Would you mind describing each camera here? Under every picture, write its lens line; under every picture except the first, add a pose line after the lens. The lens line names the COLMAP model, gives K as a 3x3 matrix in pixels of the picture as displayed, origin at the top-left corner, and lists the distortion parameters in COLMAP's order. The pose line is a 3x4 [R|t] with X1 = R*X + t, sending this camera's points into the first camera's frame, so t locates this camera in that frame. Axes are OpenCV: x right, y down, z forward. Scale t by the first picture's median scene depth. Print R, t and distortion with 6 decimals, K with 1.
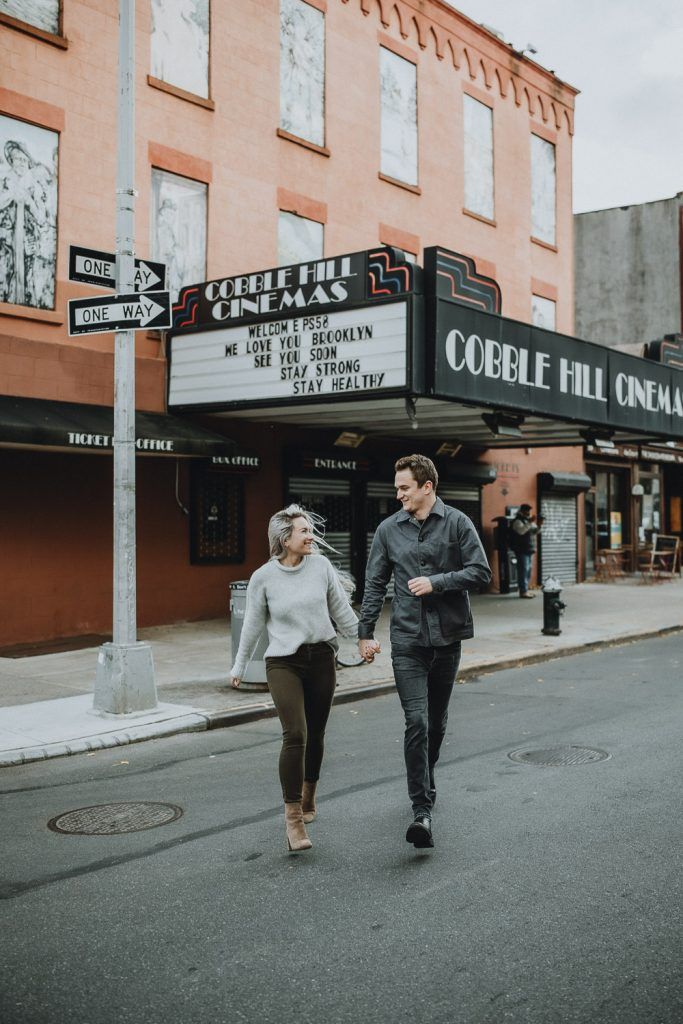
lens RADIAL K [[1066.1, 0, 341.8], [0, 1066.1, 529.6], [0, 0, 1]] dist [-0.030238, -0.024728]
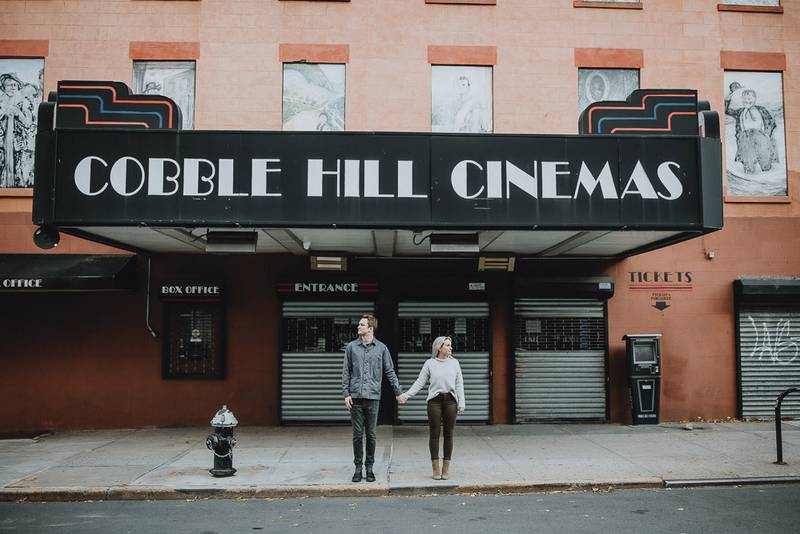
lens RADIAL K [[832.9, 0, 397.0], [0, 832.9, 276.8], [0, 0, 1]] dist [-0.030238, -0.024728]
pose [[0.676930, -0.057118, -0.733828, 0.622167], [-0.000263, 0.996966, -0.077842, -0.008008], [0.736047, 0.052887, 0.674861, 0.485949]]
